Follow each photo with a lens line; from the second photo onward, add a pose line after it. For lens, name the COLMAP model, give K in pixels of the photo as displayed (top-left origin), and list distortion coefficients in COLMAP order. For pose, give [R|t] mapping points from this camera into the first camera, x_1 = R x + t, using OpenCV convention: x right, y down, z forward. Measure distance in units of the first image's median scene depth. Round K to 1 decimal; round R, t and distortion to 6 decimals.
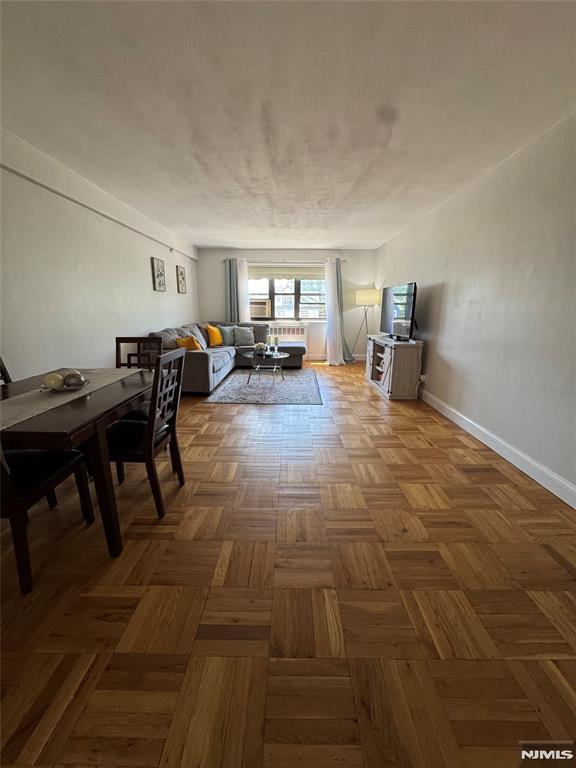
lens RADIAL K [[308.6, 0, 288.8], [0, 308.6, 382.8], [0, 0, 1]] dist [-0.002597, -0.000481]
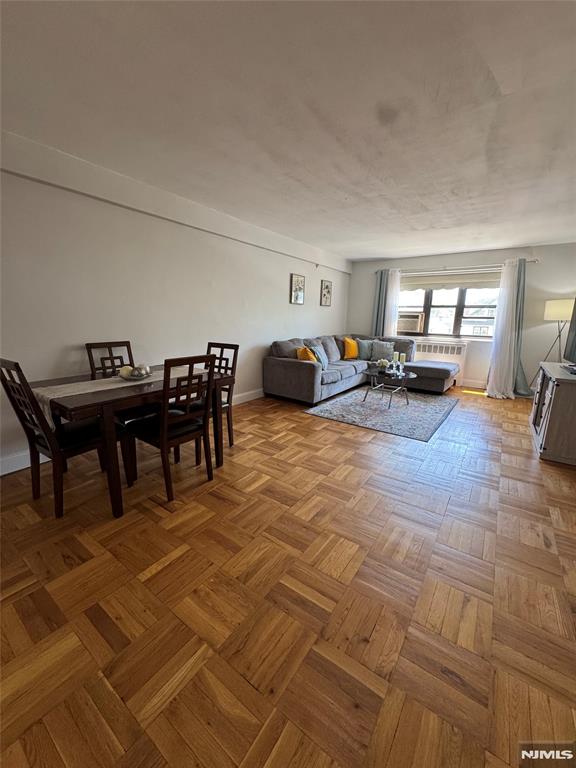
lens RADIAL K [[308.6, 0, 286.4], [0, 308.6, 382.7], [0, 0, 1]] dist [-0.002597, -0.000481]
pose [[0.819532, 0.130425, -0.557994, 0.194685], [-0.153326, 0.988159, 0.005779, -0.024784], [0.552140, 0.080819, 0.829825, 0.101046]]
